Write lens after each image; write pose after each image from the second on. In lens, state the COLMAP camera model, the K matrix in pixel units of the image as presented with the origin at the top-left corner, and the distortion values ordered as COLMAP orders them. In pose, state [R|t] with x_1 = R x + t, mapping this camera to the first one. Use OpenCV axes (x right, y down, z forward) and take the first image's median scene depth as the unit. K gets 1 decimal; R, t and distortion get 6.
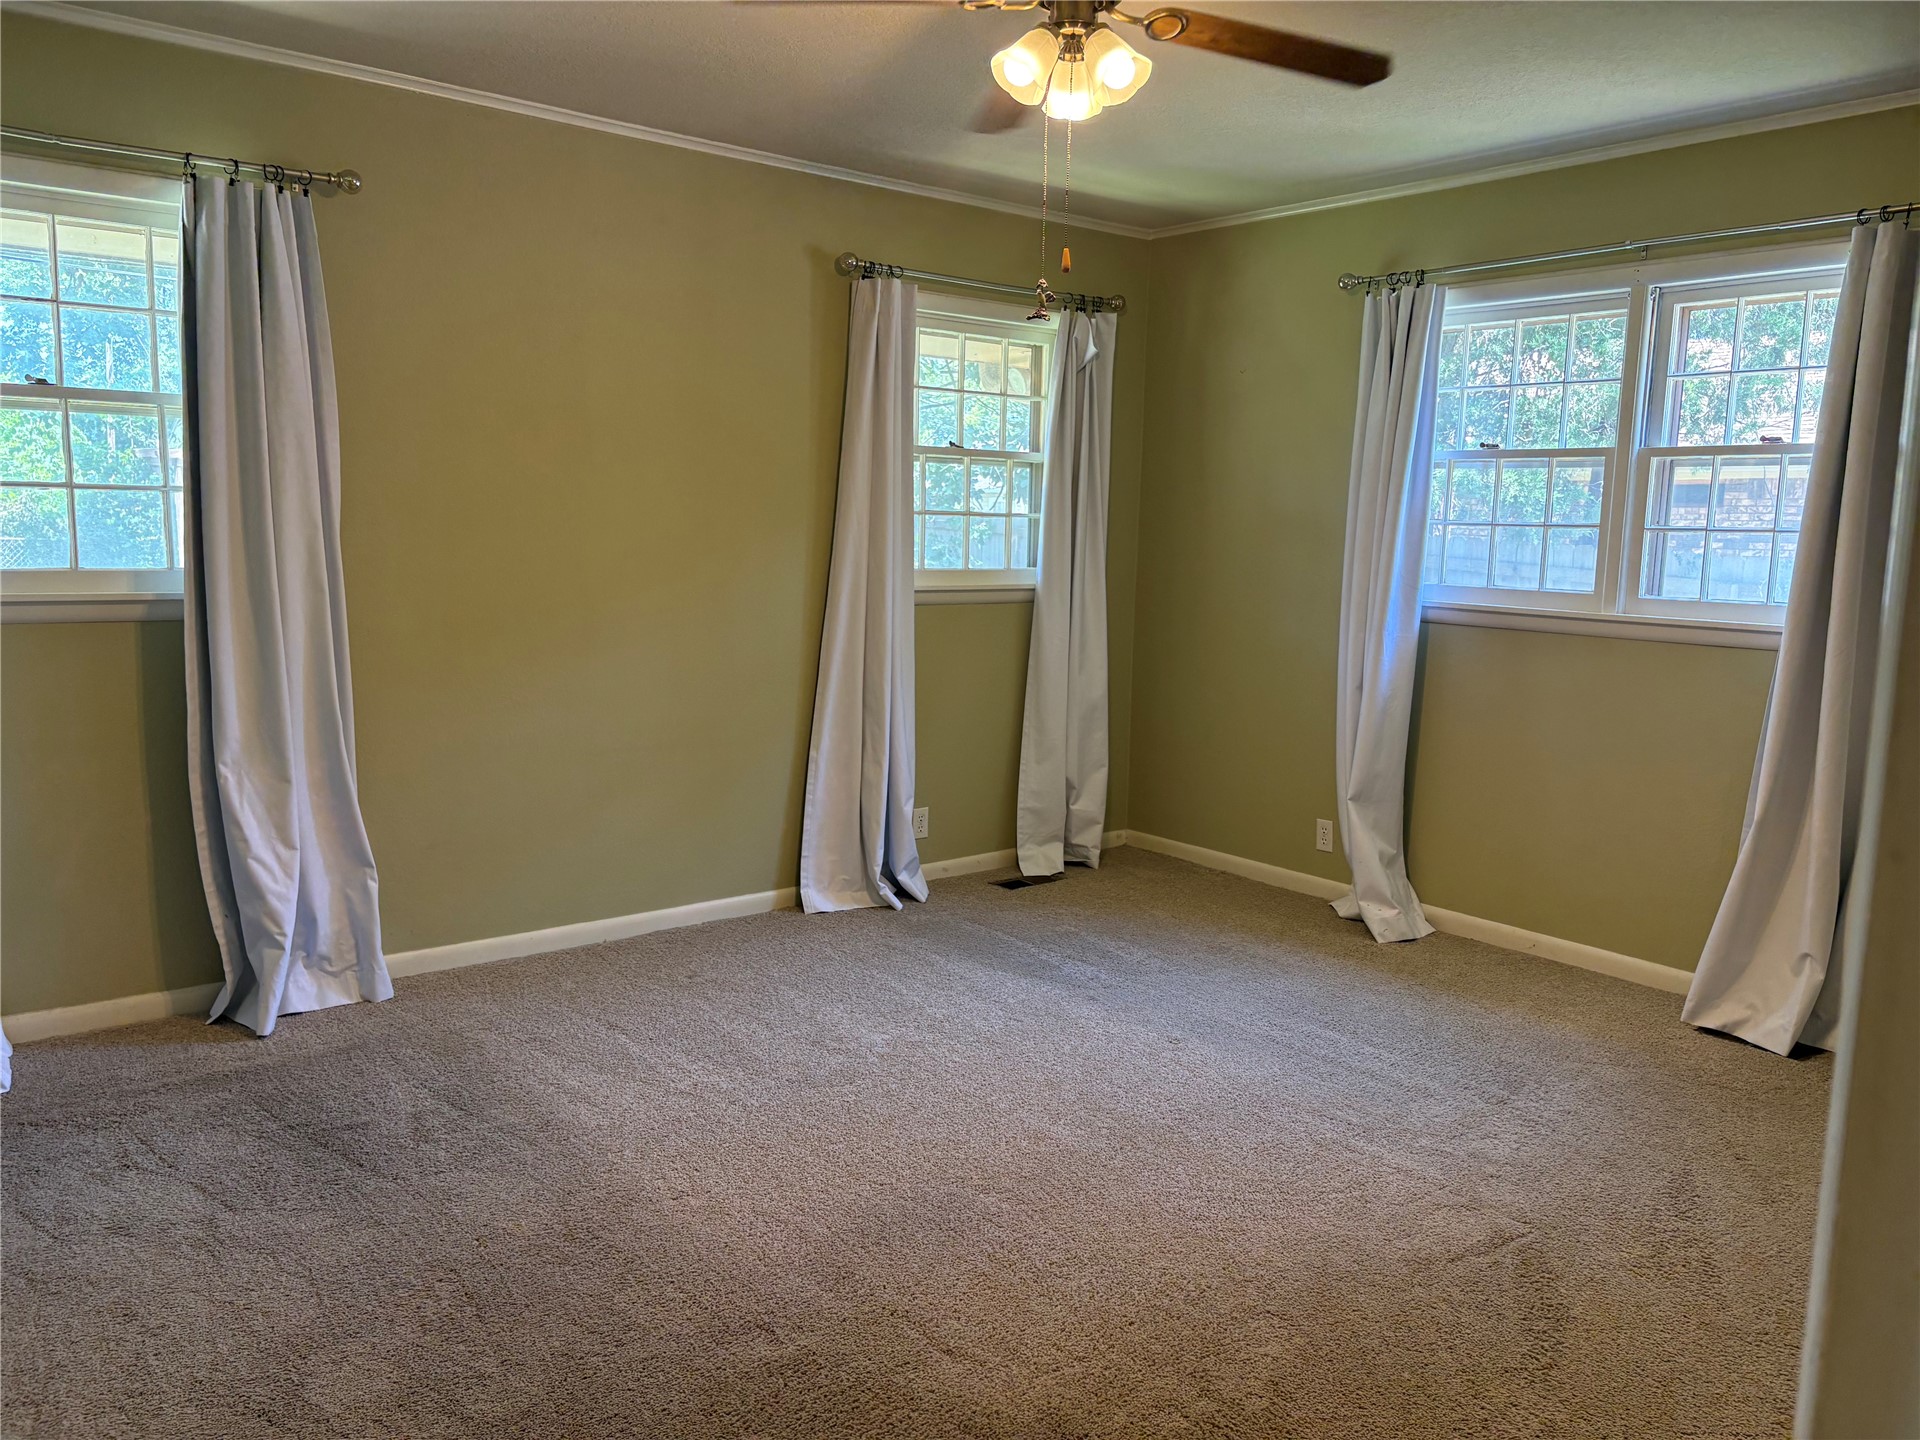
lens RADIAL K [[1470.2, 0, 962.1], [0, 1470.2, 716.9], [0, 0, 1]] dist [0.026981, -0.029598]
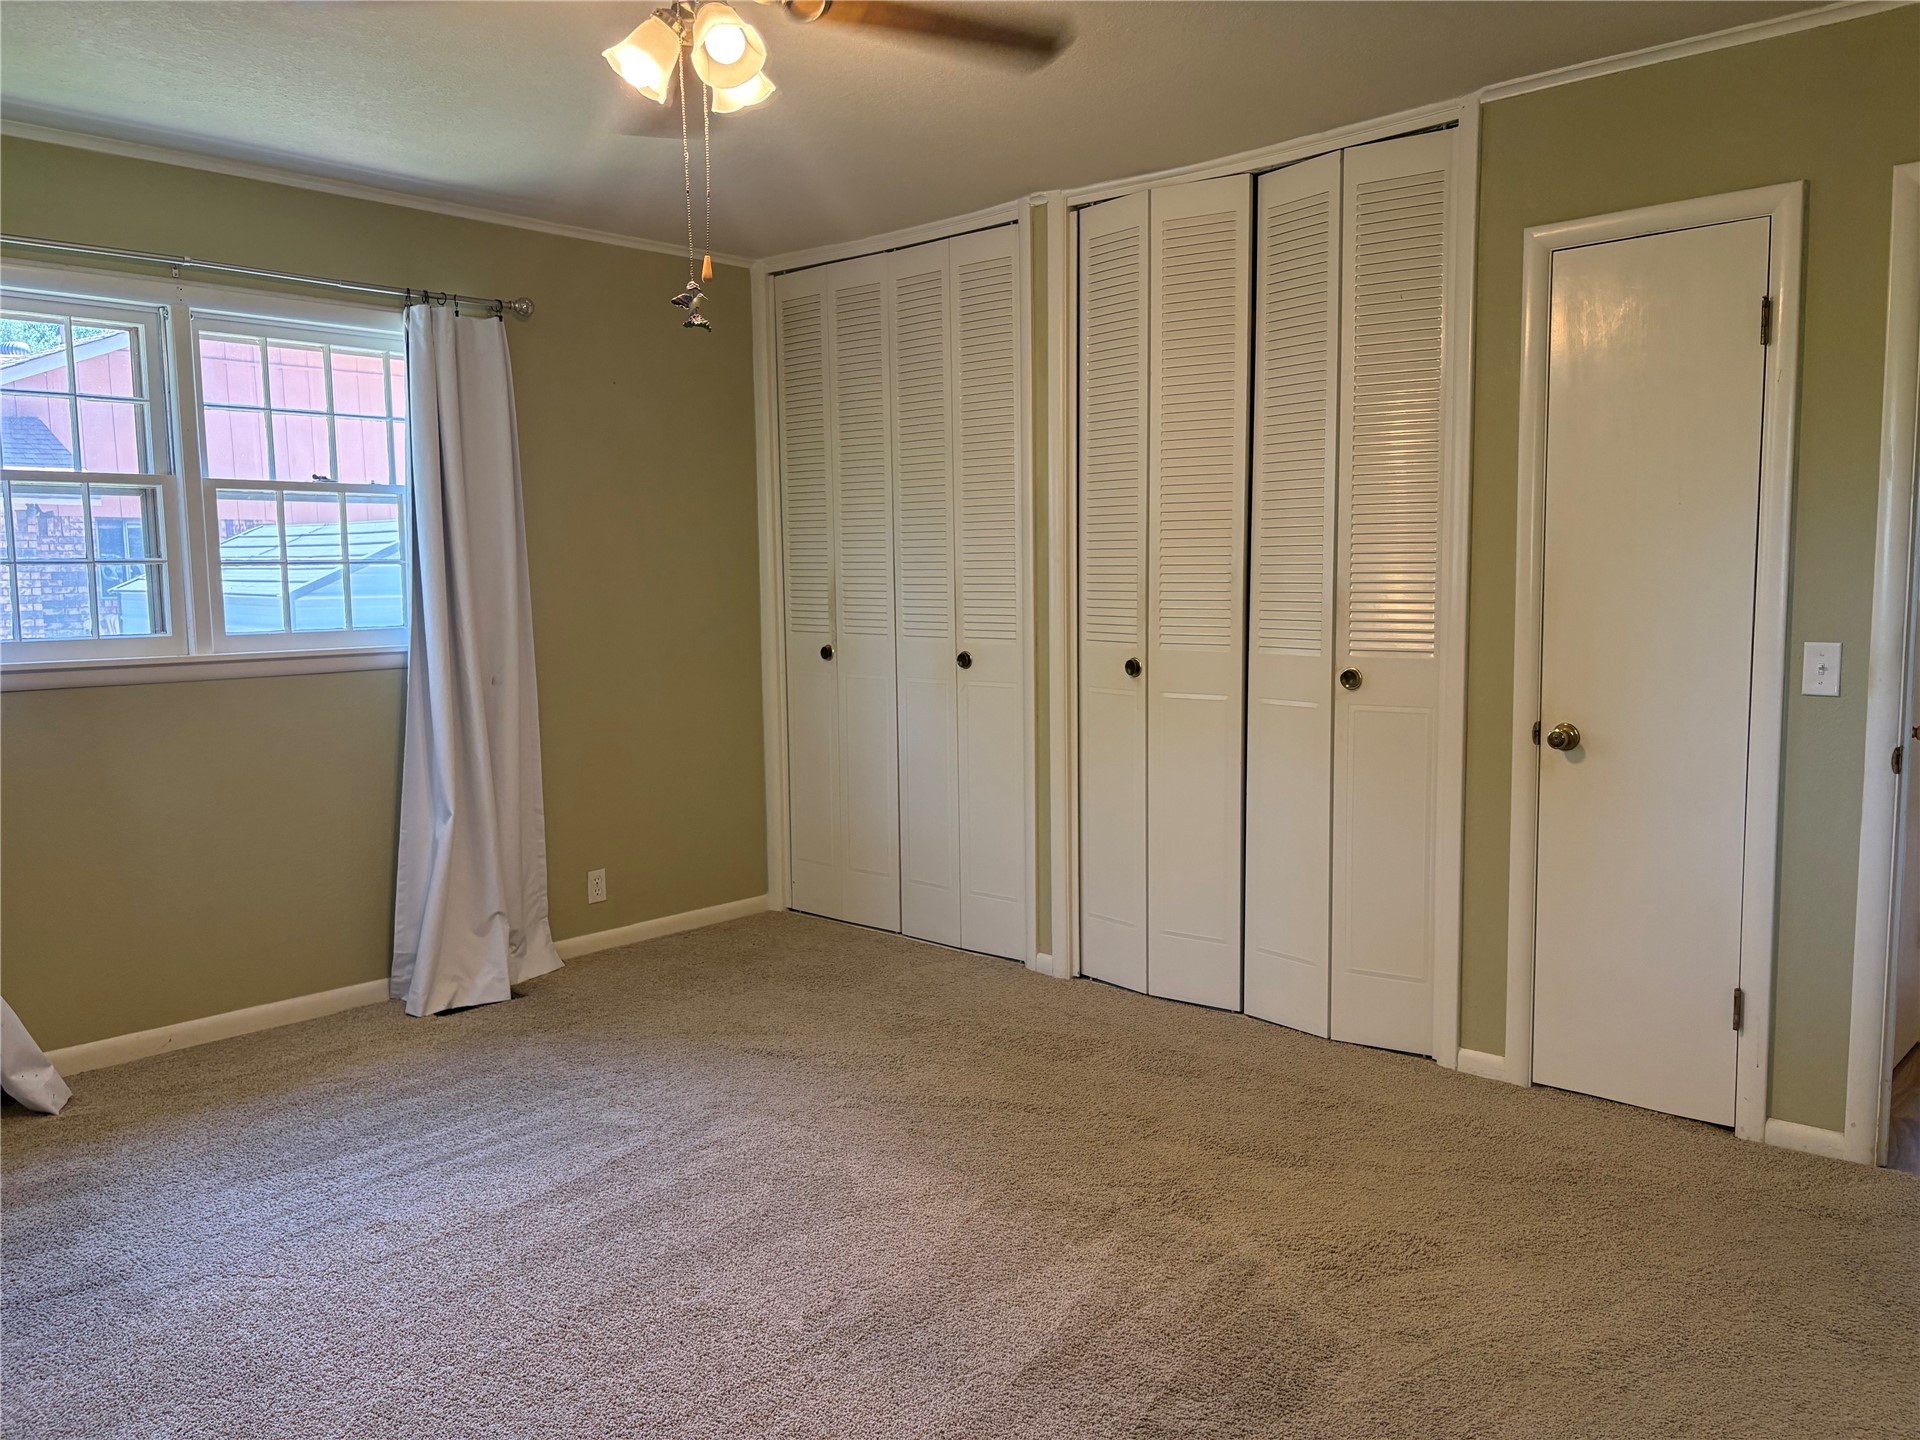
lens RADIAL K [[1470.2, 0, 973.6], [0, 1470.2, 716.3], [0, 0, 1]] dist [0.026981, -0.029598]
pose [[-0.178287, -0.114681, 0.977273, -0.583970], [0.142194, 0.979757, 0.140914, -0.098121], [-0.973650, 0.164086, -0.158370, 0.709335]]
